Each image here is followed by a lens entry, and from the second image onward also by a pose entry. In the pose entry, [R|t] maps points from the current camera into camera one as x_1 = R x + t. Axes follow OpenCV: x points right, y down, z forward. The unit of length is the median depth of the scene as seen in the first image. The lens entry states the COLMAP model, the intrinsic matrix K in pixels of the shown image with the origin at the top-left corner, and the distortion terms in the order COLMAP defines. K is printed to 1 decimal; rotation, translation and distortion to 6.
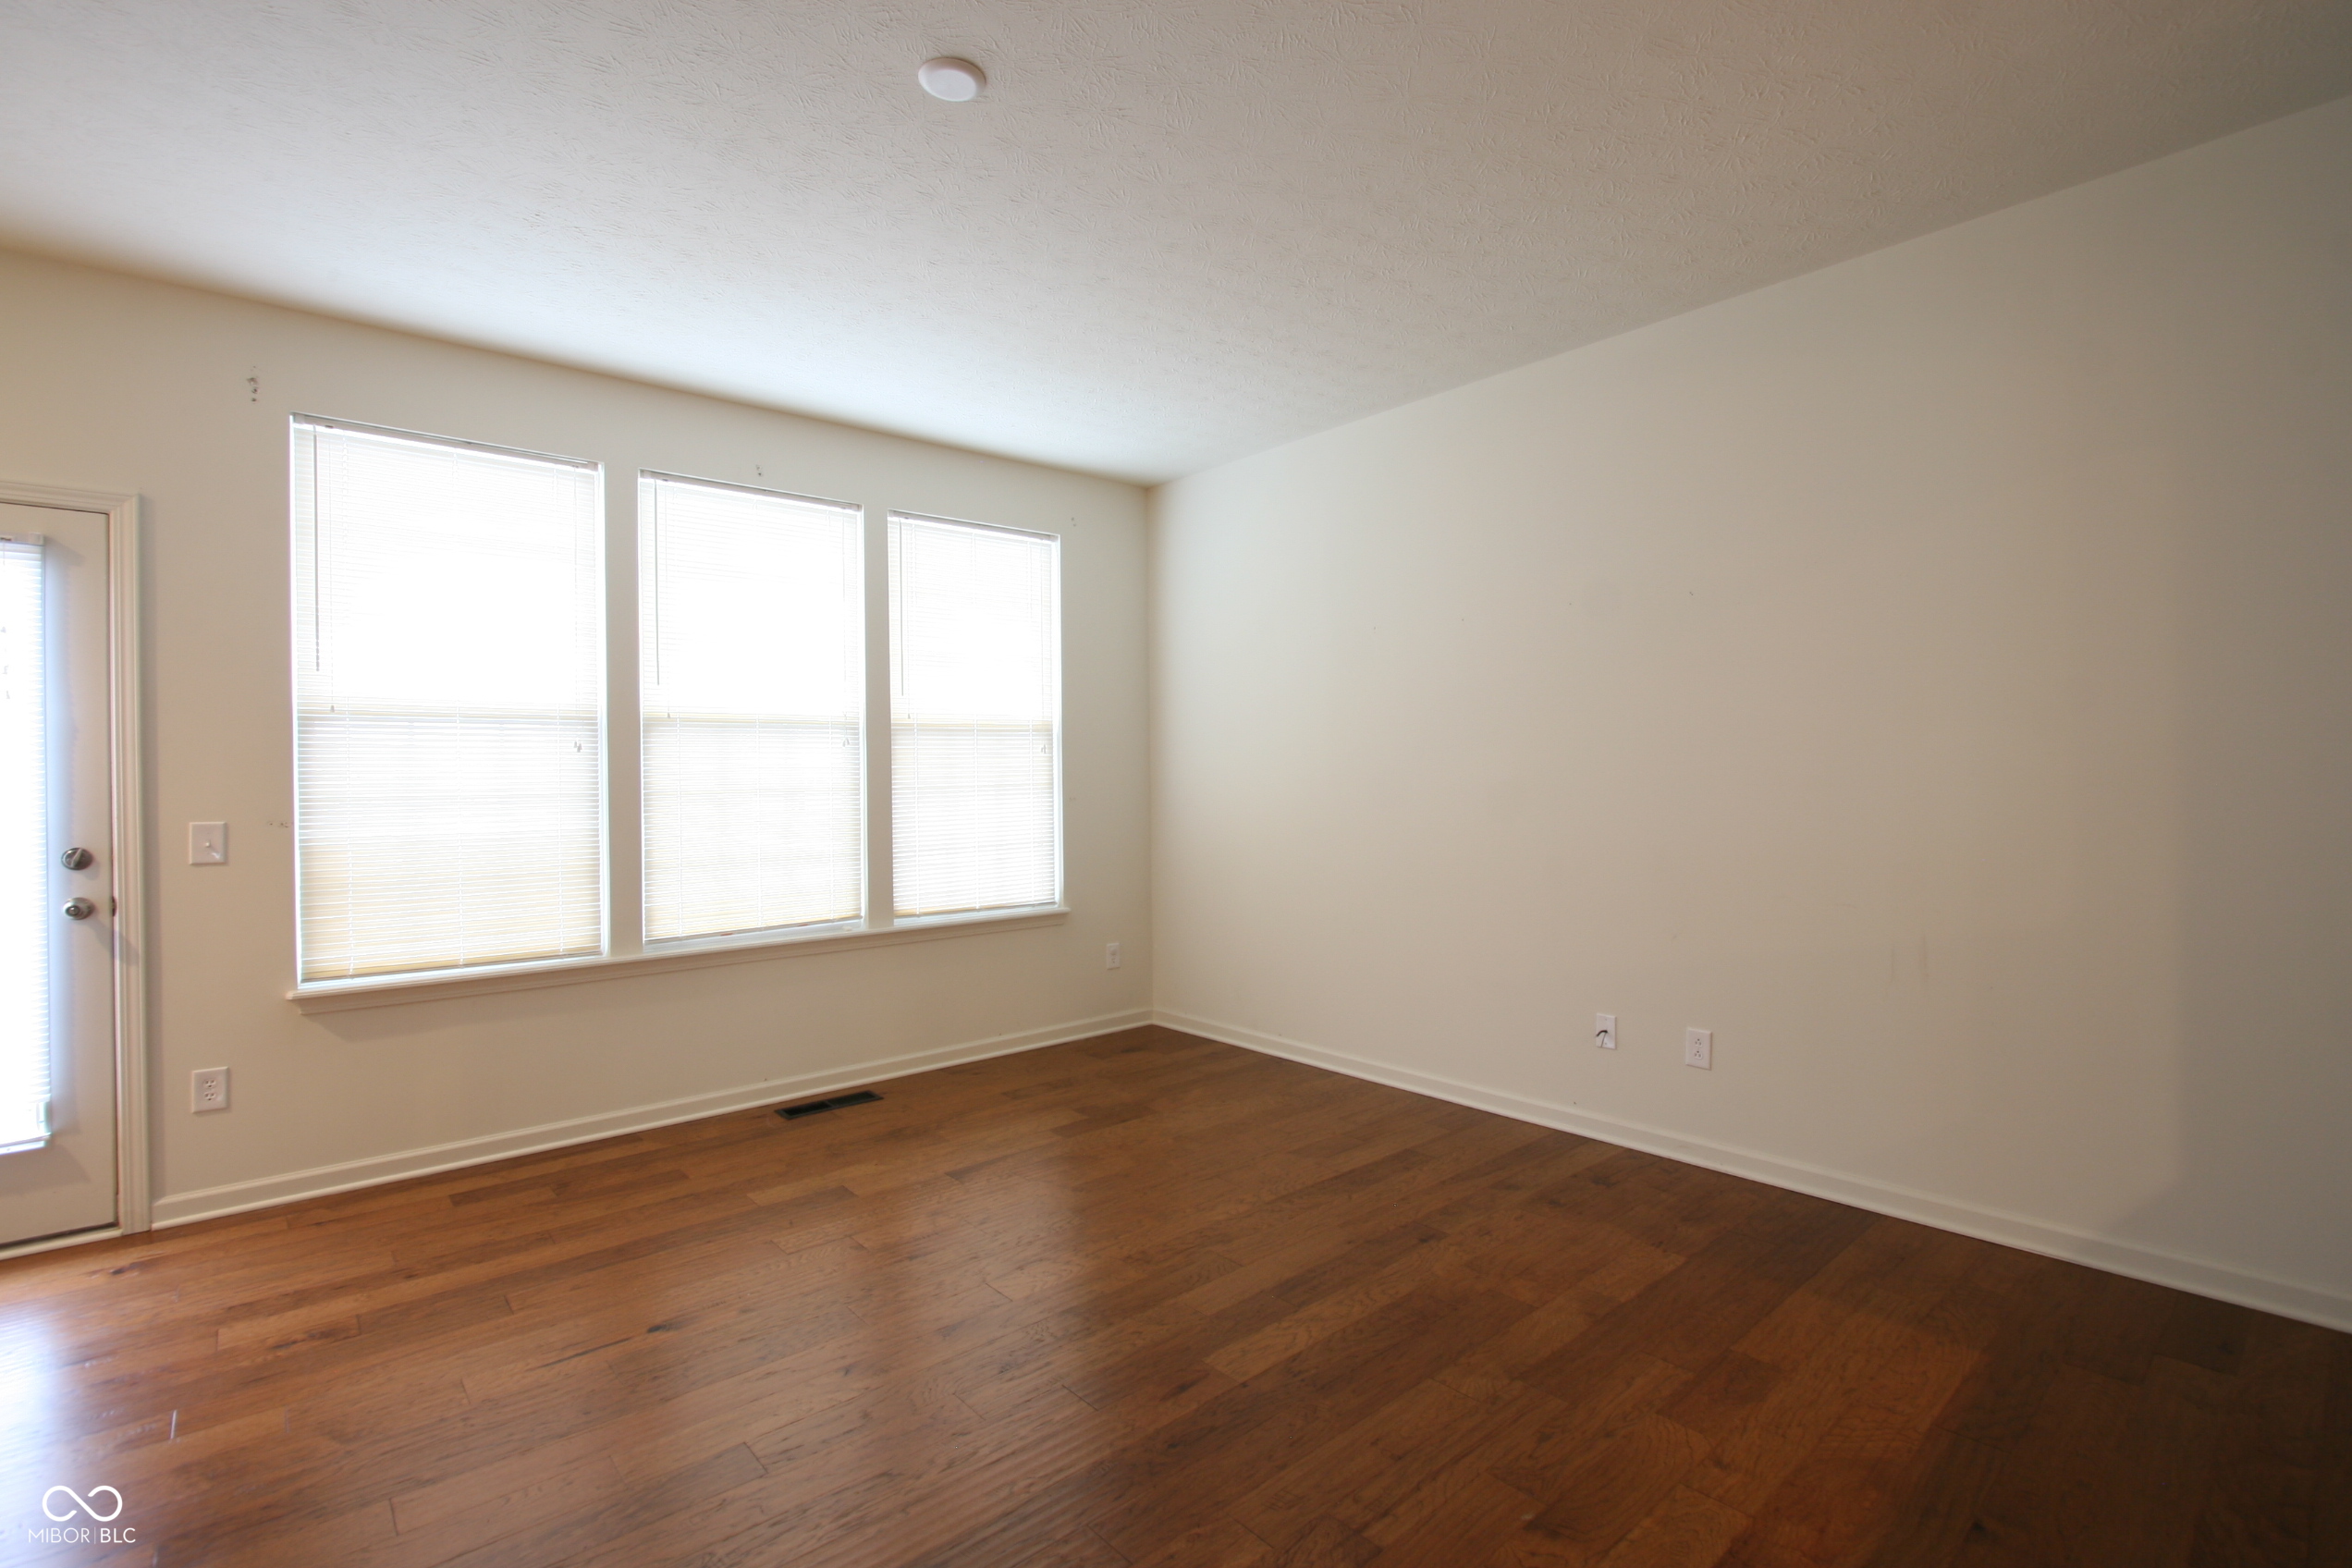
lens RADIAL K [[1077.8, 0, 1182.2], [0, 1077.8, 782.6], [0, 0, 1]] dist [-0.016459, 0.002522]
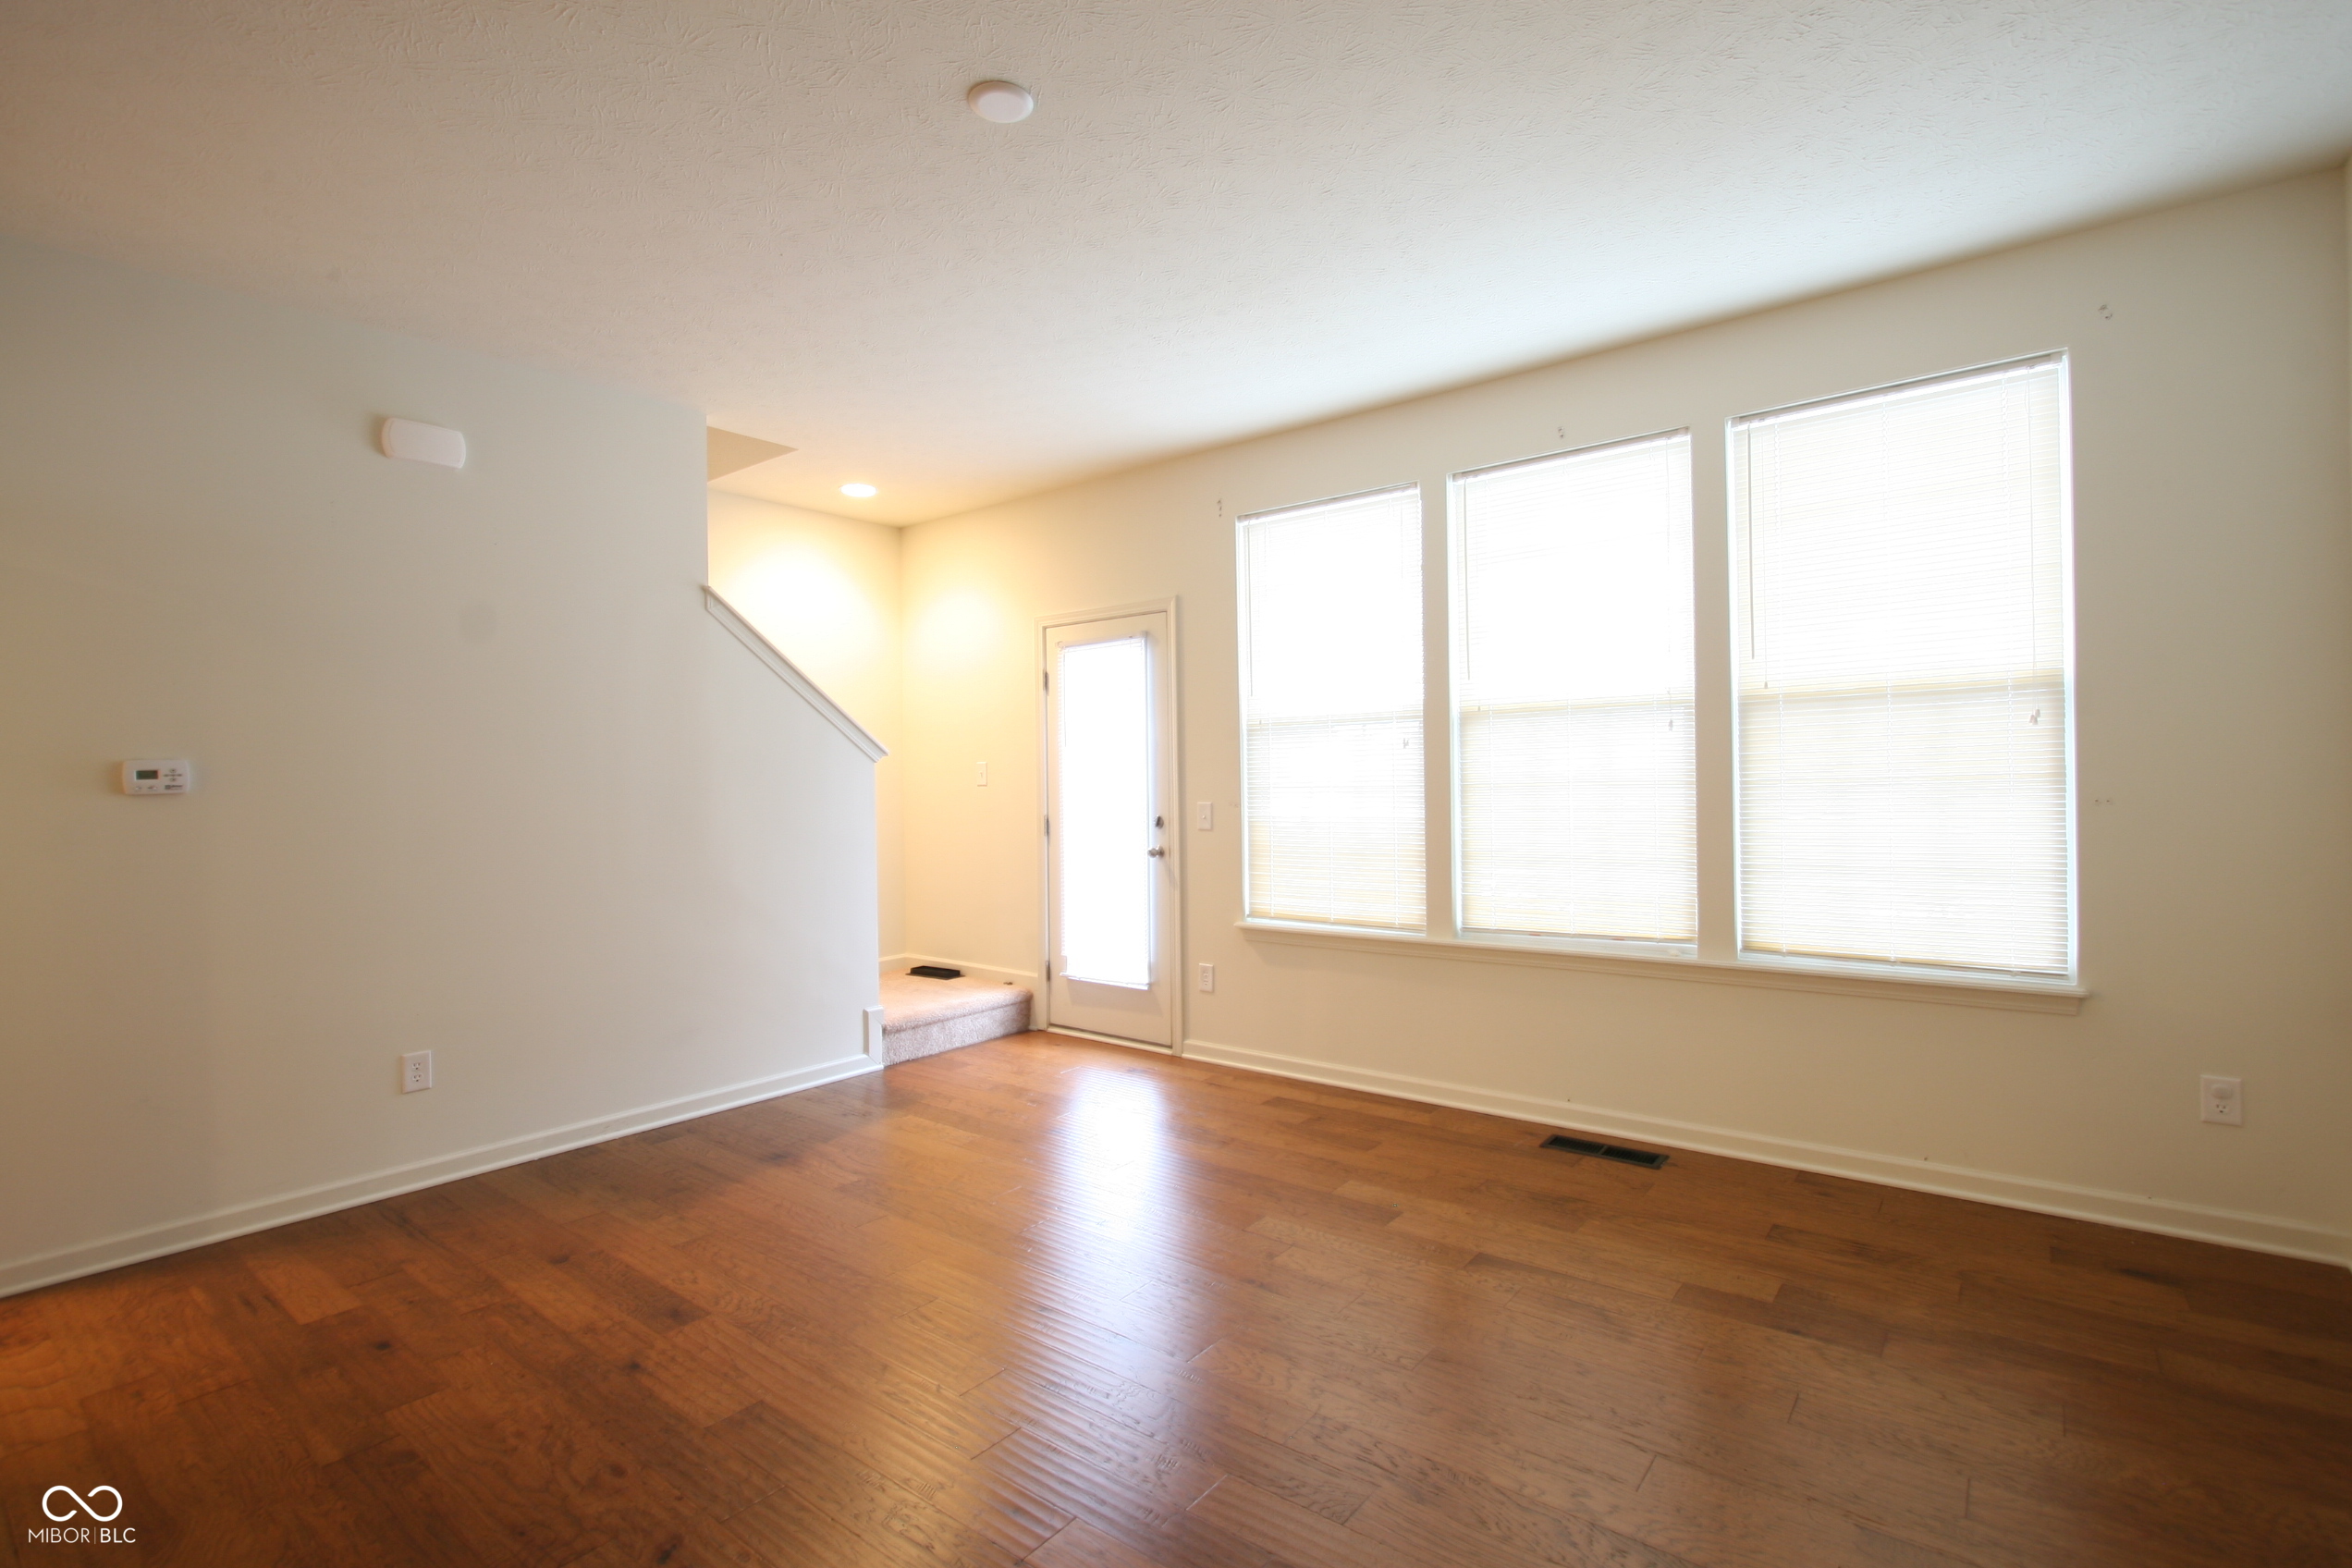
lens RADIAL K [[1077.8, 0, 1197.8], [0, 1077.8, 780.5], [0, 0, 1]] dist [-0.016459, 0.002522]
pose [[0.191886, 0.012058, -0.981343, 0.567325], [0.012189, 0.999818, 0.014669, -0.015596], [0.981341, -0.014777, 0.191705, 0.661424]]
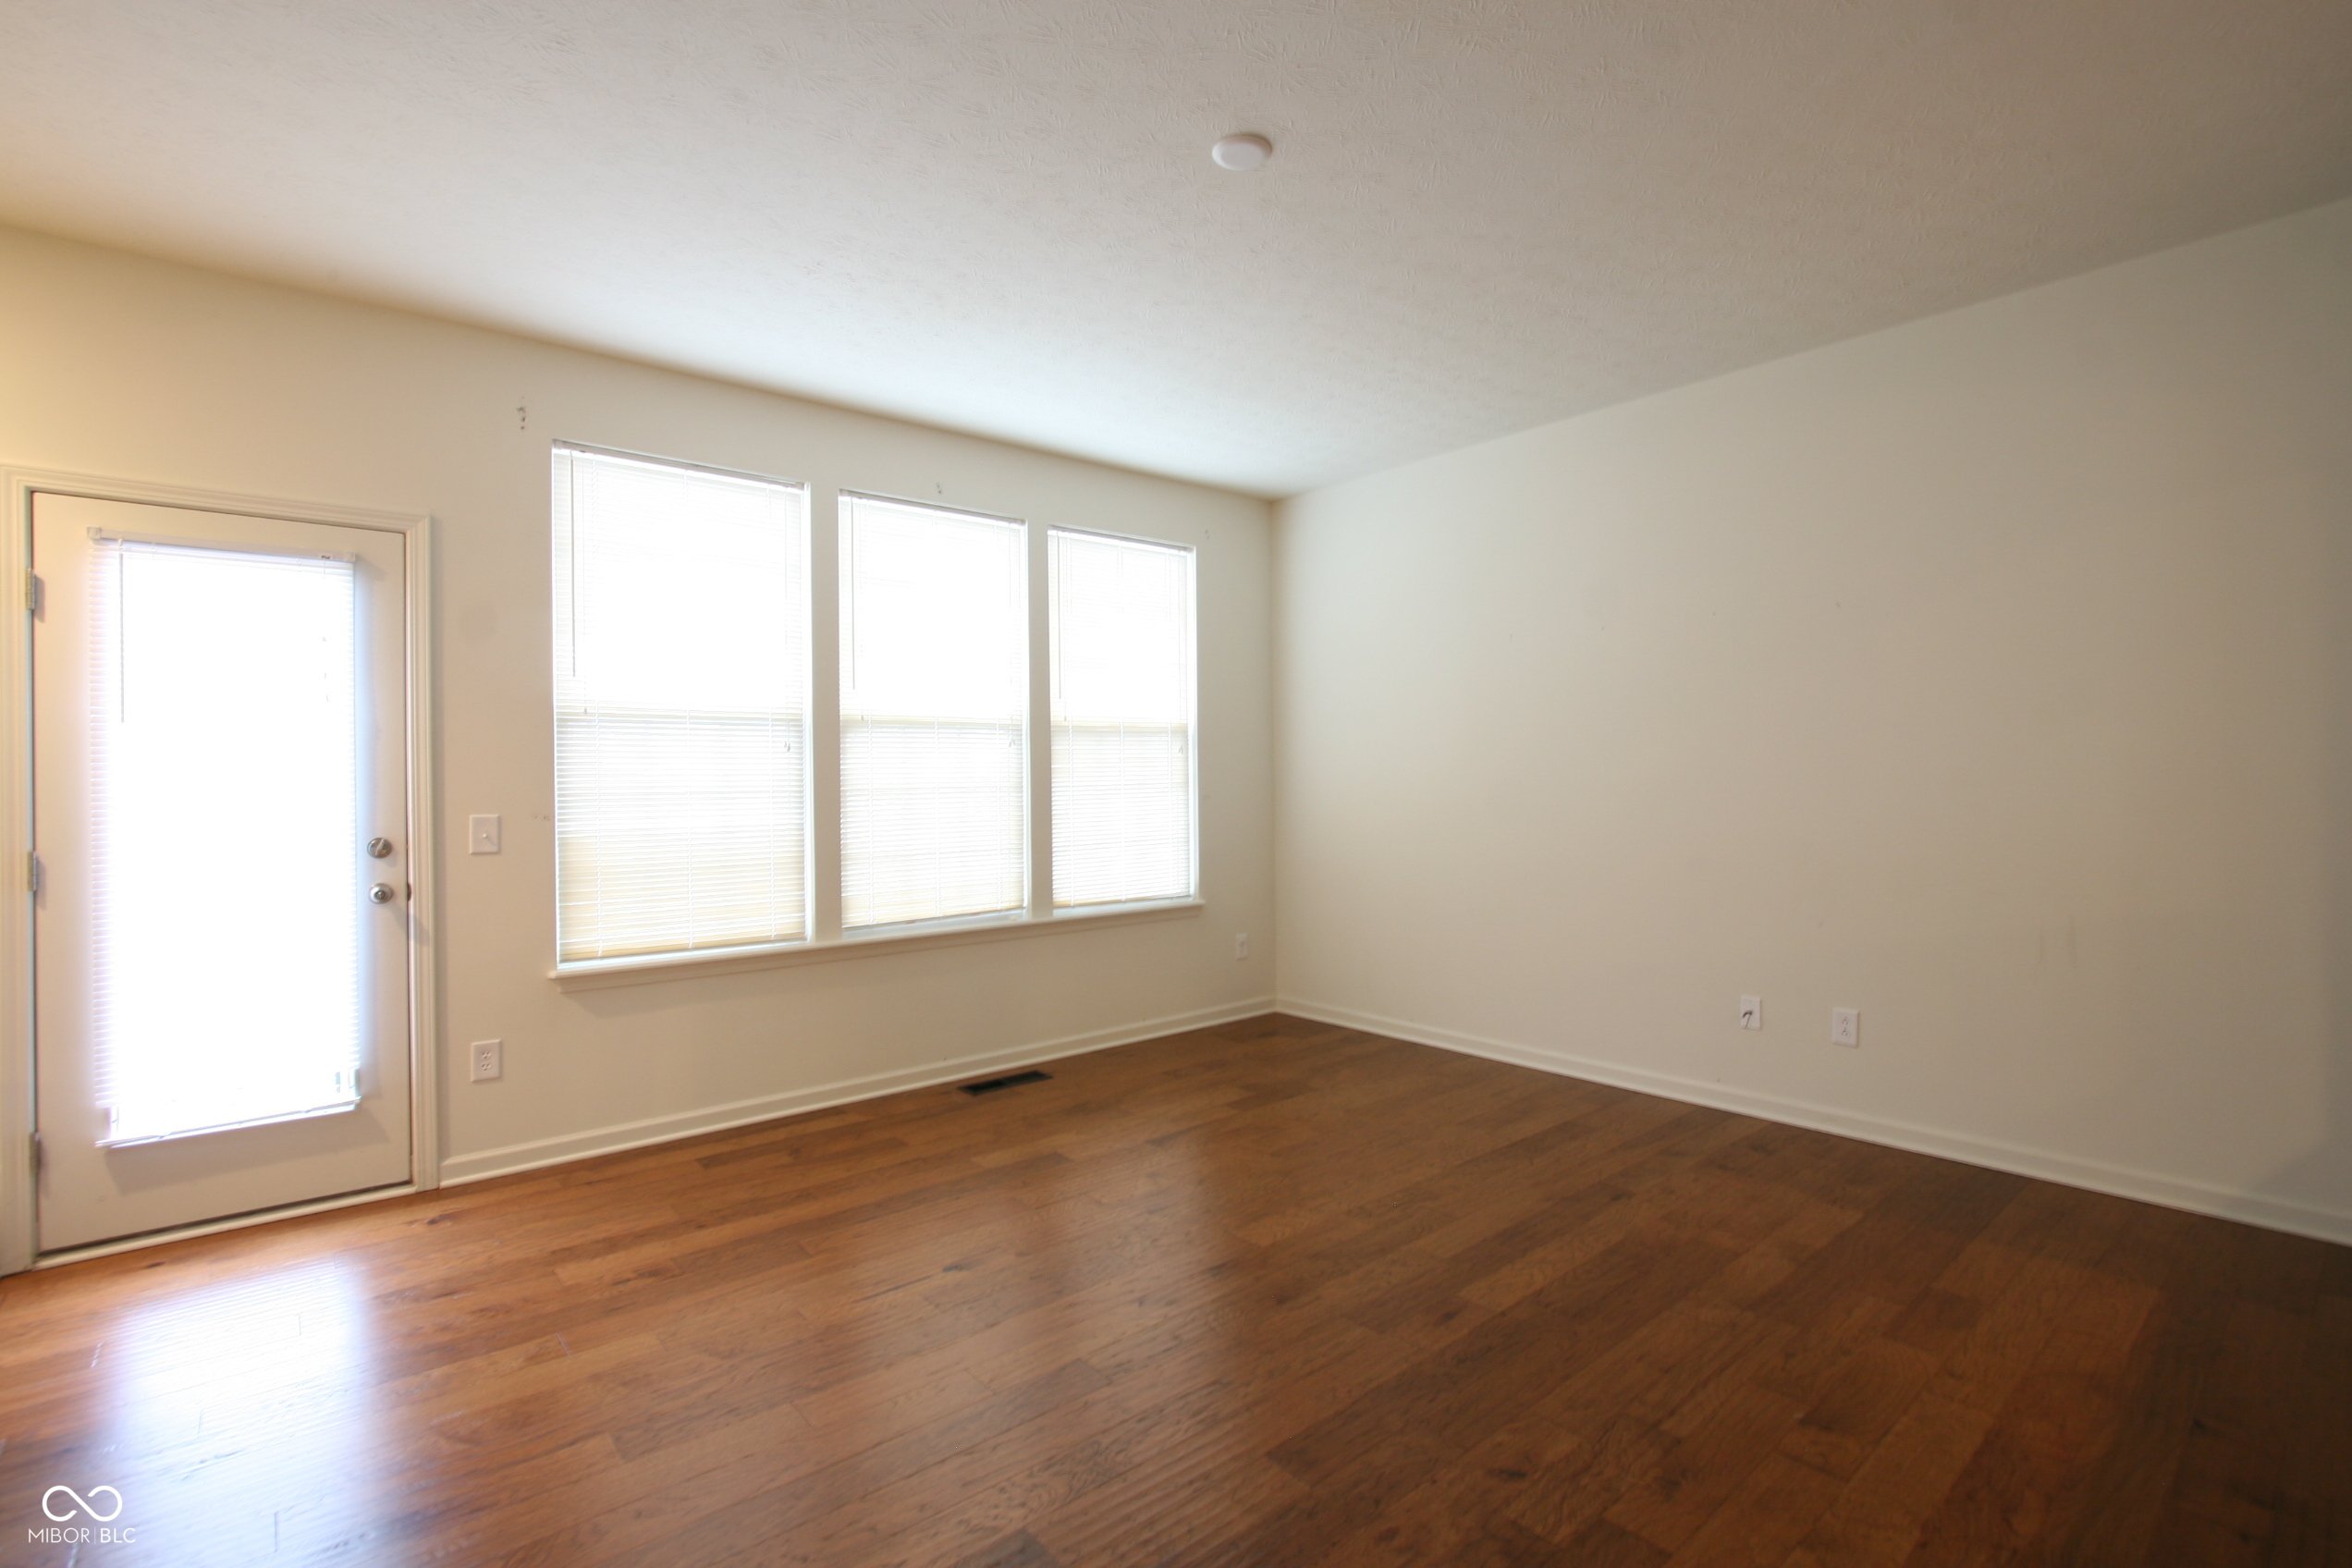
lens RADIAL K [[1077.8, 0, 1181.4], [0, 1077.8, 782.3], [0, 0, 1]] dist [-0.016459, 0.002522]
pose [[0.999926, 0.000465, -0.012196, -0.178368], [-0.000504, 0.999995, -0.003190, 0.006486], [0.012194, 0.003196, 0.999921, -0.085001]]
